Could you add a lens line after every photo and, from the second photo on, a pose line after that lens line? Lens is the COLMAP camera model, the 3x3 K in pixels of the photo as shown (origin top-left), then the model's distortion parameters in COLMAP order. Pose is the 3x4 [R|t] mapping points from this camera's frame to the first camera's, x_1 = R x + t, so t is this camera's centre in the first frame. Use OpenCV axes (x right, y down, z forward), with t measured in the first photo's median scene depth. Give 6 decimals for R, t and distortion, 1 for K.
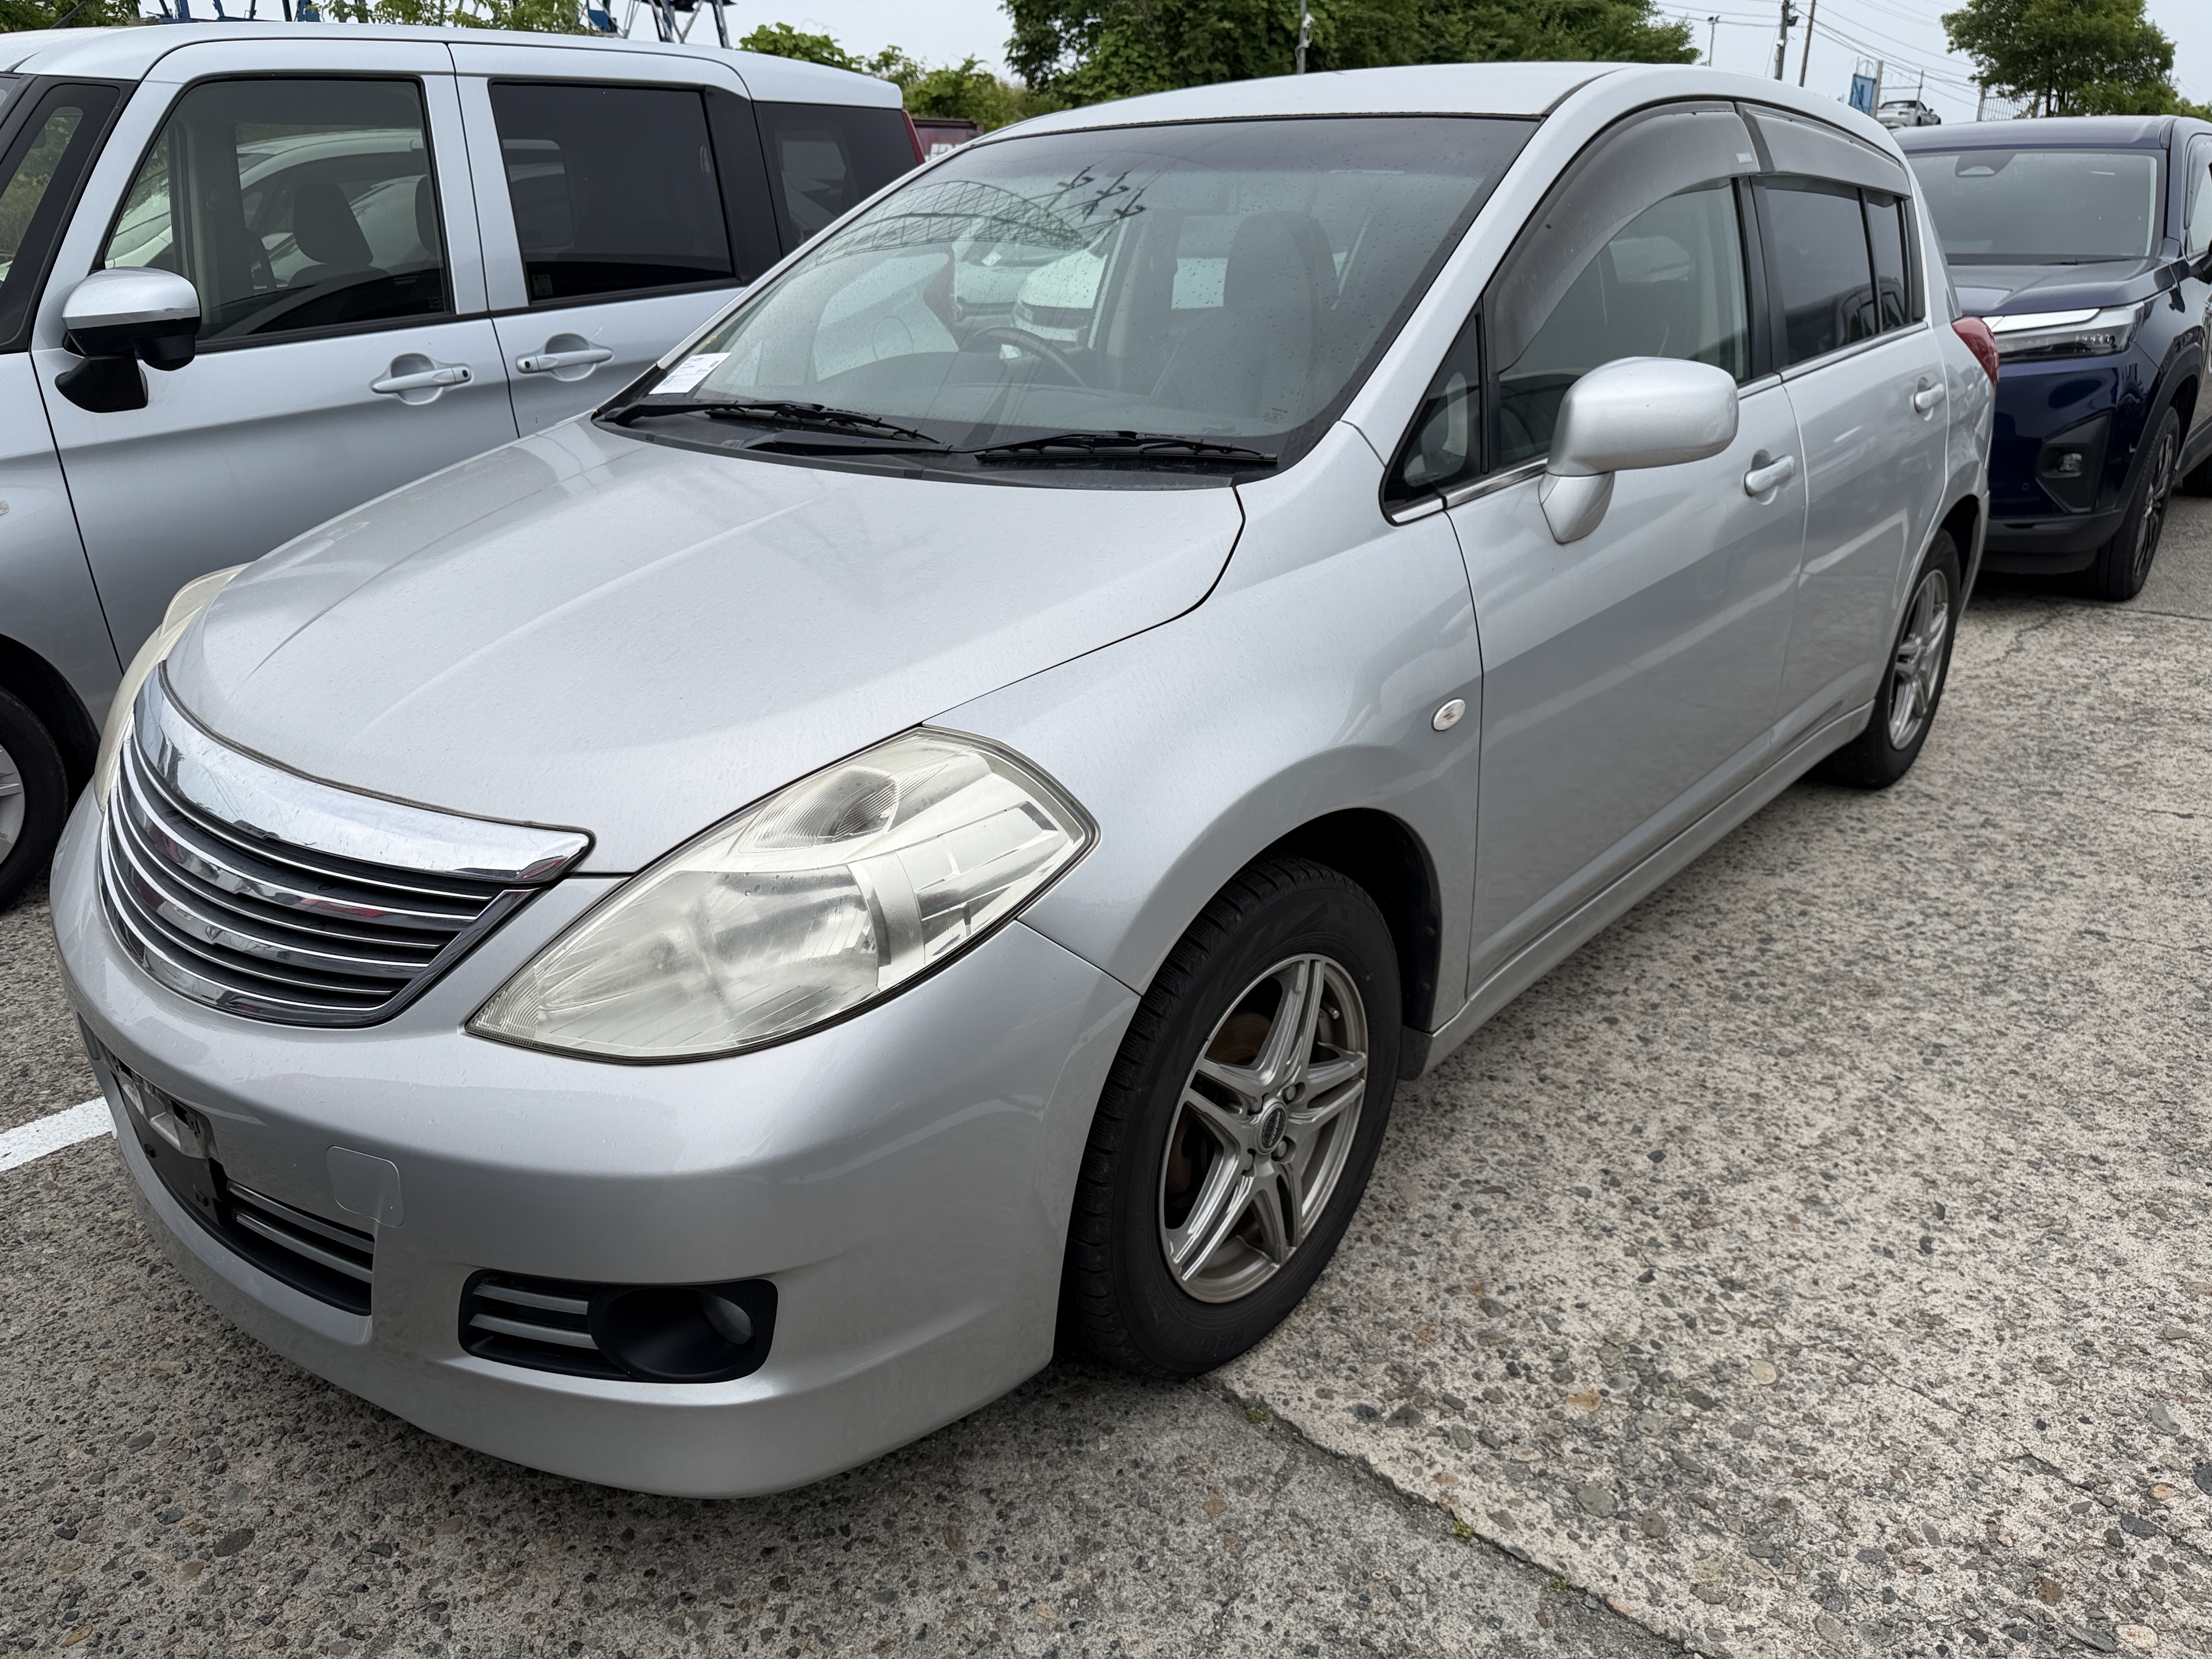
lens RADIAL K [[1575.7, 0, 1106.0], [0, 1575.7, 829.5], [0, 0, 1]] dist [0.006574, -0.001958]
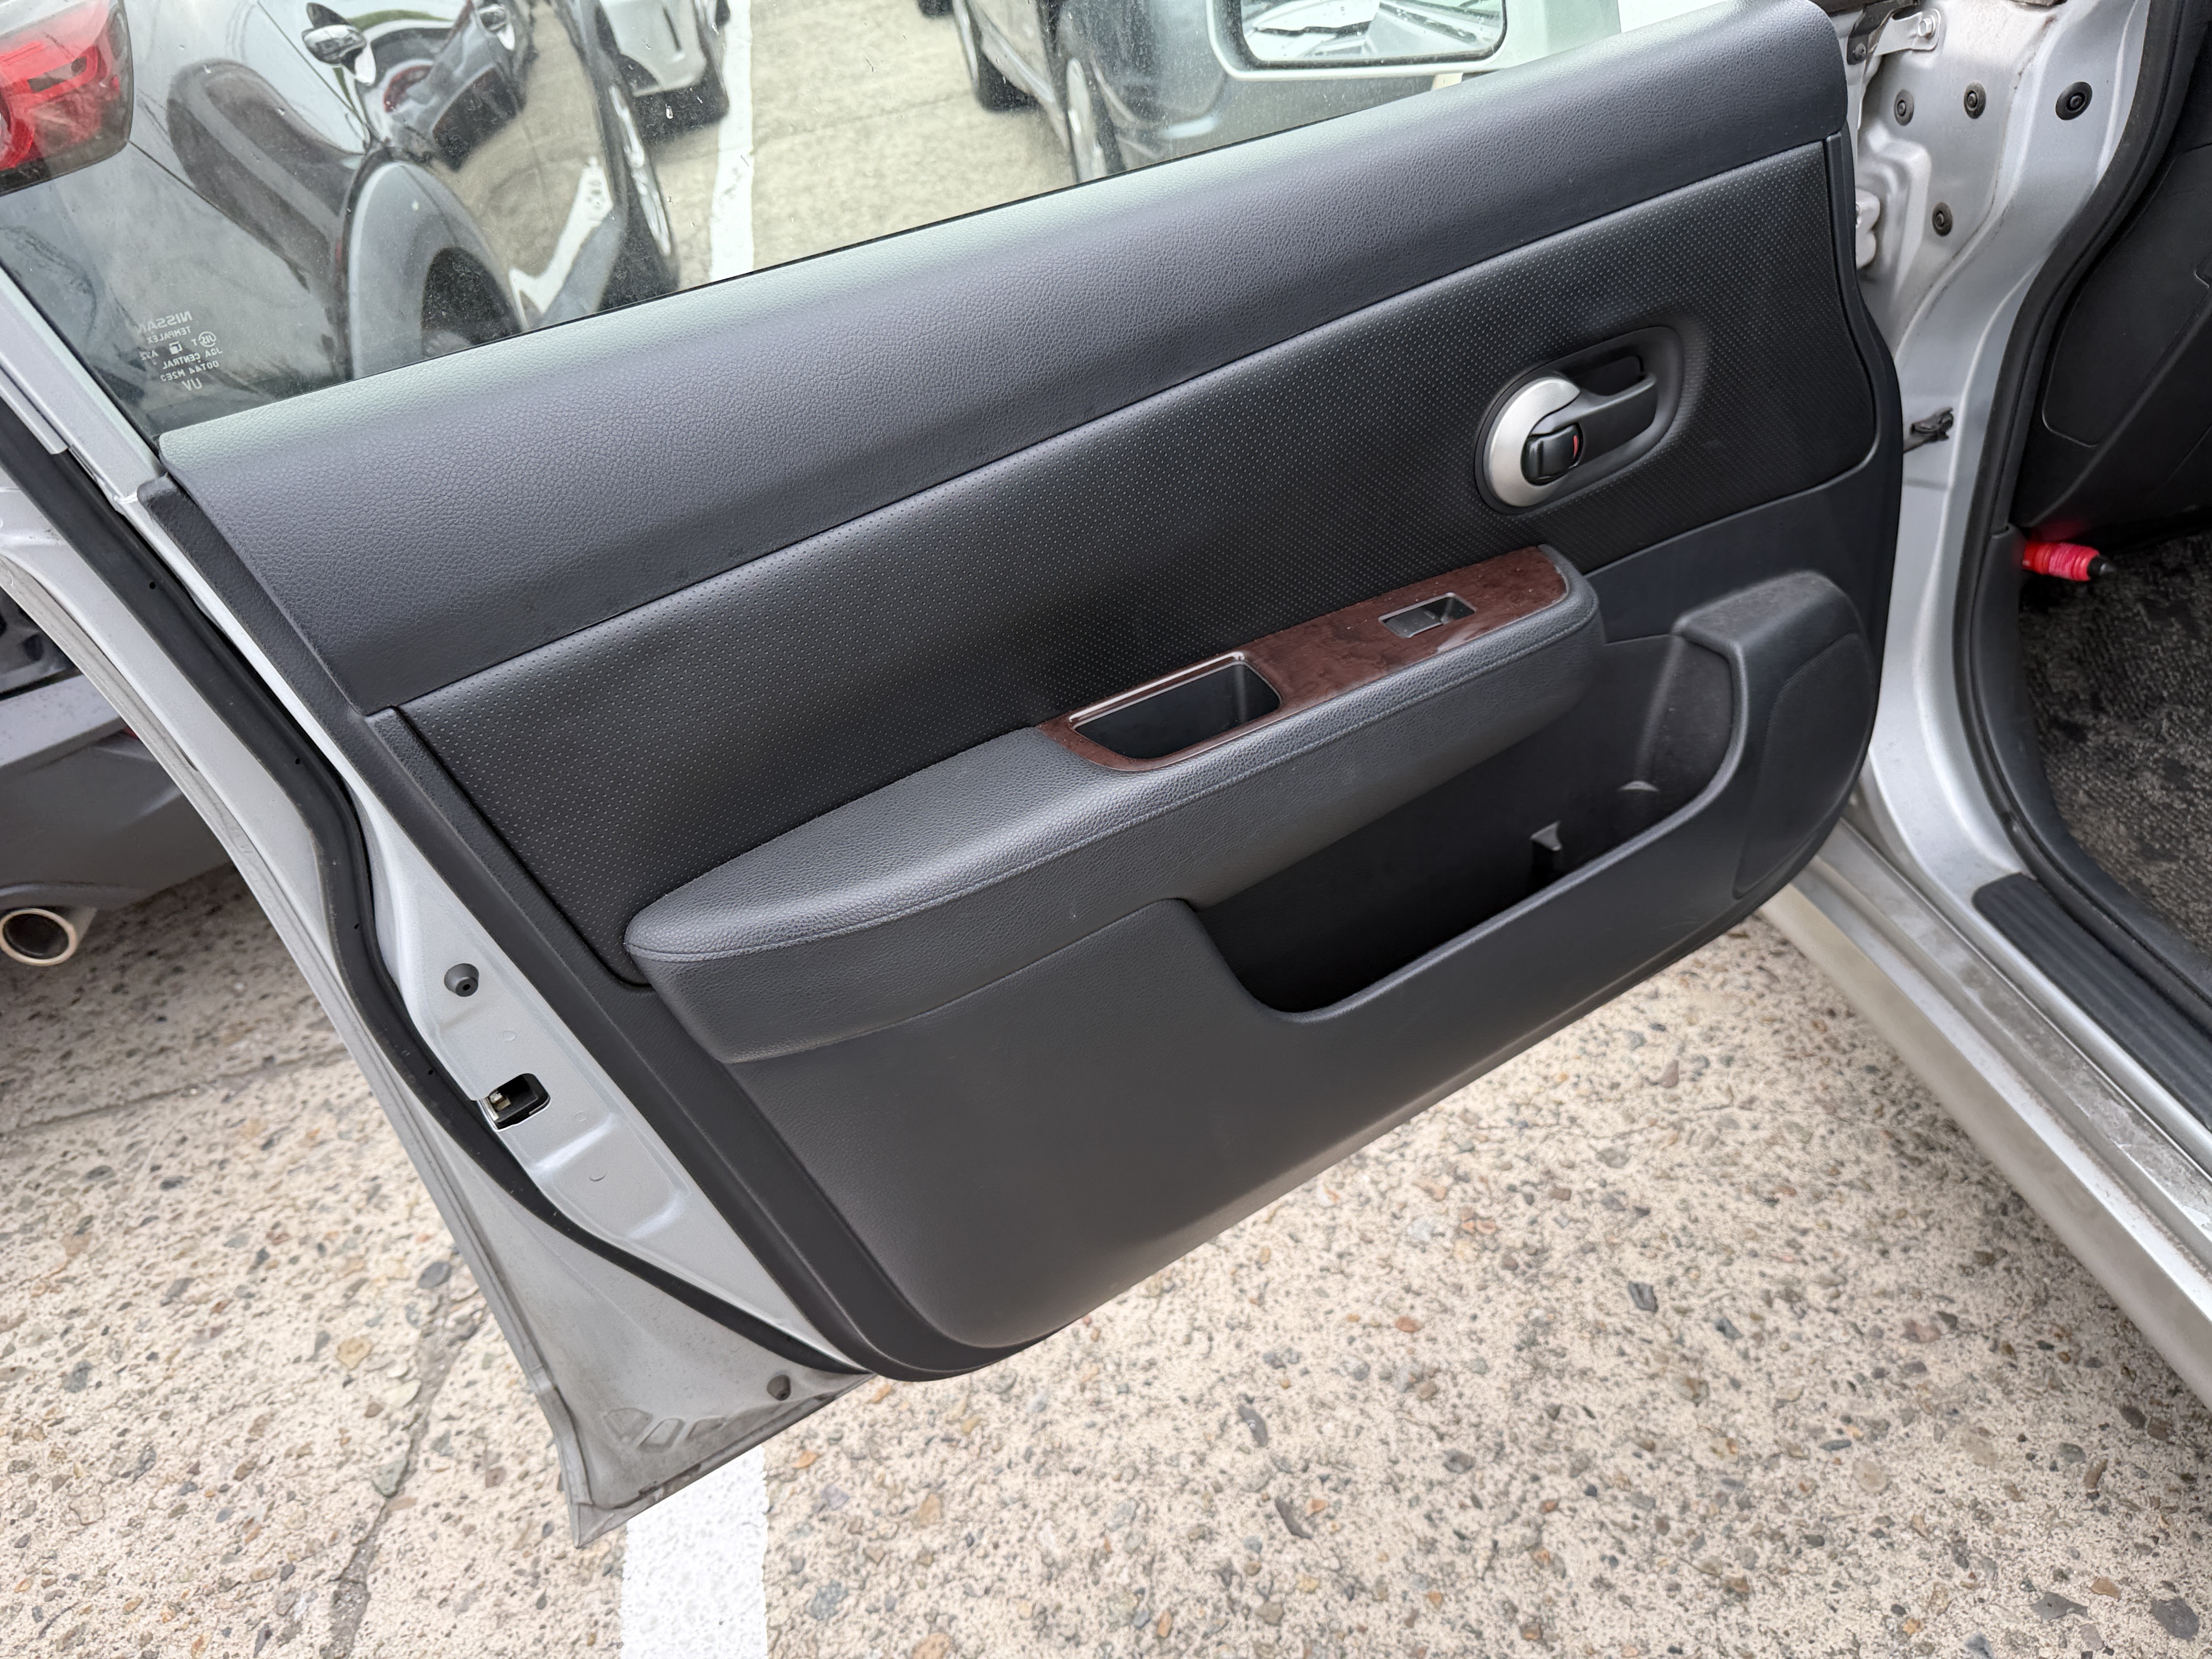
lens RADIAL K [[1588.6, 0, 1106.0], [0, 1588.6, 829.5], [0, 0, 1]] dist [-0.001129, 0.000407]
pose [[-0.625108, 0.533535, -0.569719, 0.733496], [-0.130677, 0.648067, 0.750288, -0.336301], [0.769522, 0.543460, -0.335391, 0.959884]]
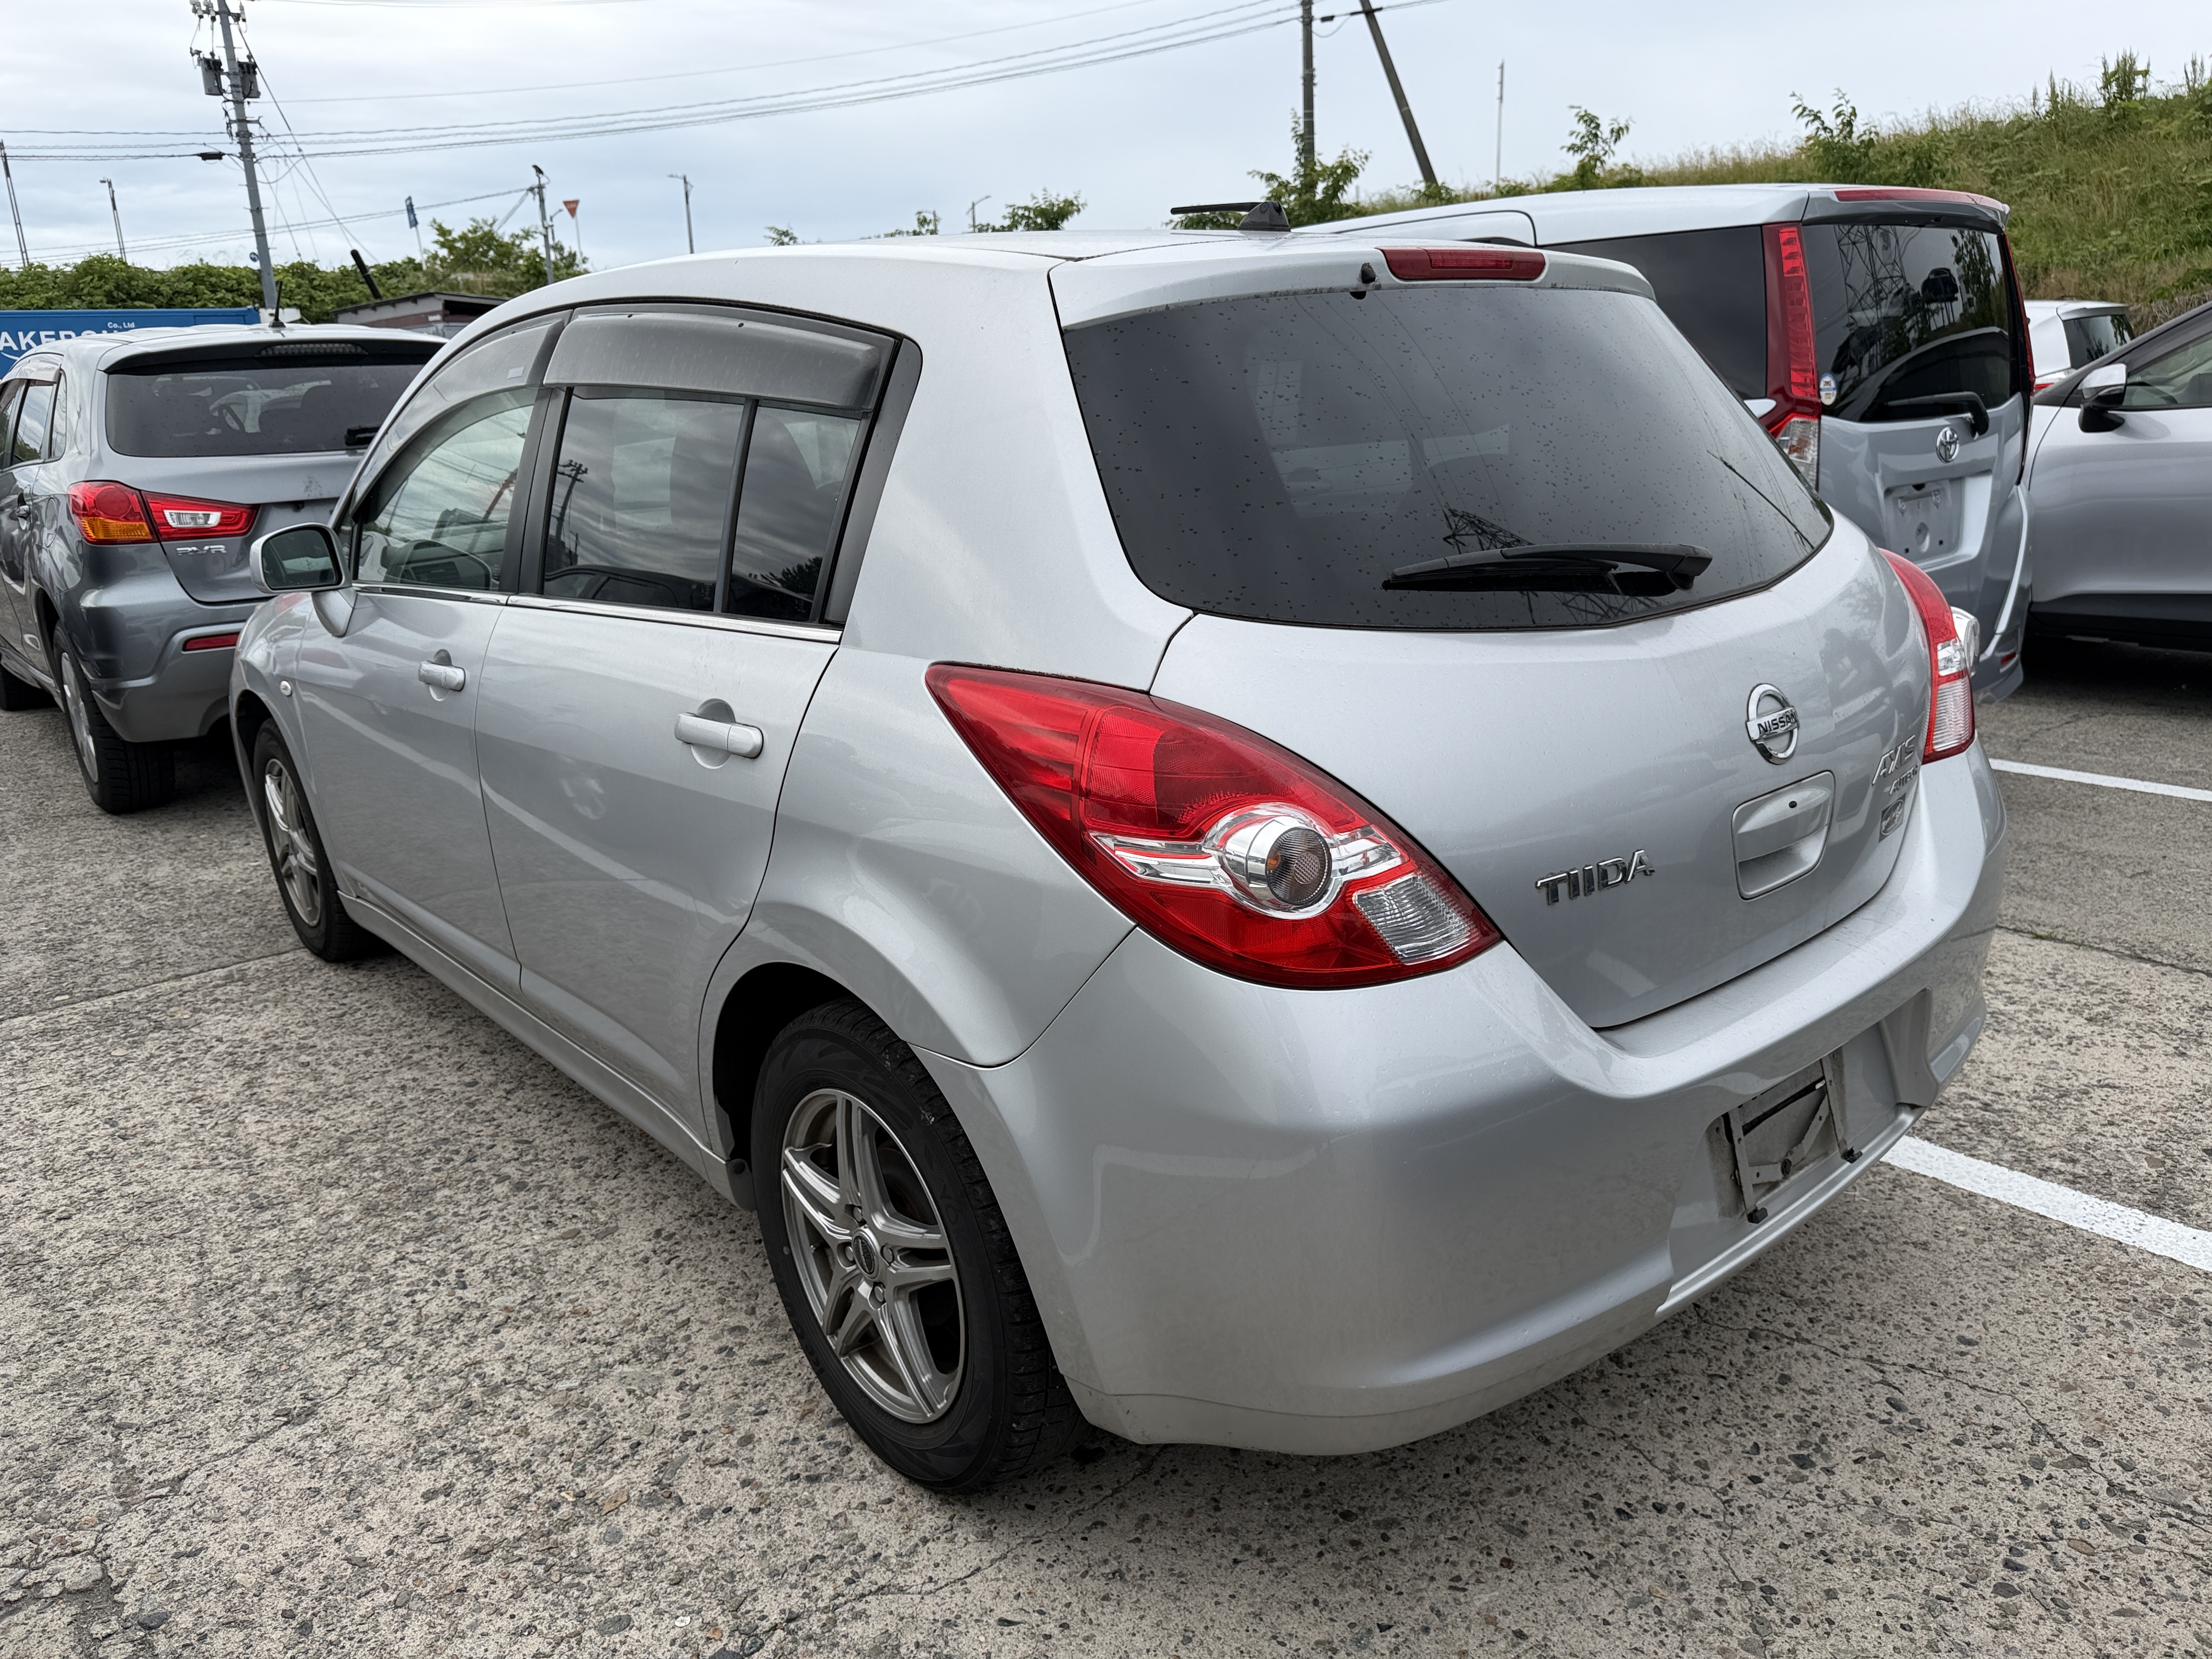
lens RADIAL K [[1588.6, 0, 1106.0], [0, 1588.6, 829.5], [0, 0, 1]] dist [-0.001129, 0.000407]
pose [[-0.163277, 0.287267, -0.943832, 1.556452], [-0.316287, 0.890934, 0.325882, -0.696956], [0.934507, 0.351730, -0.054611, 1.708381]]
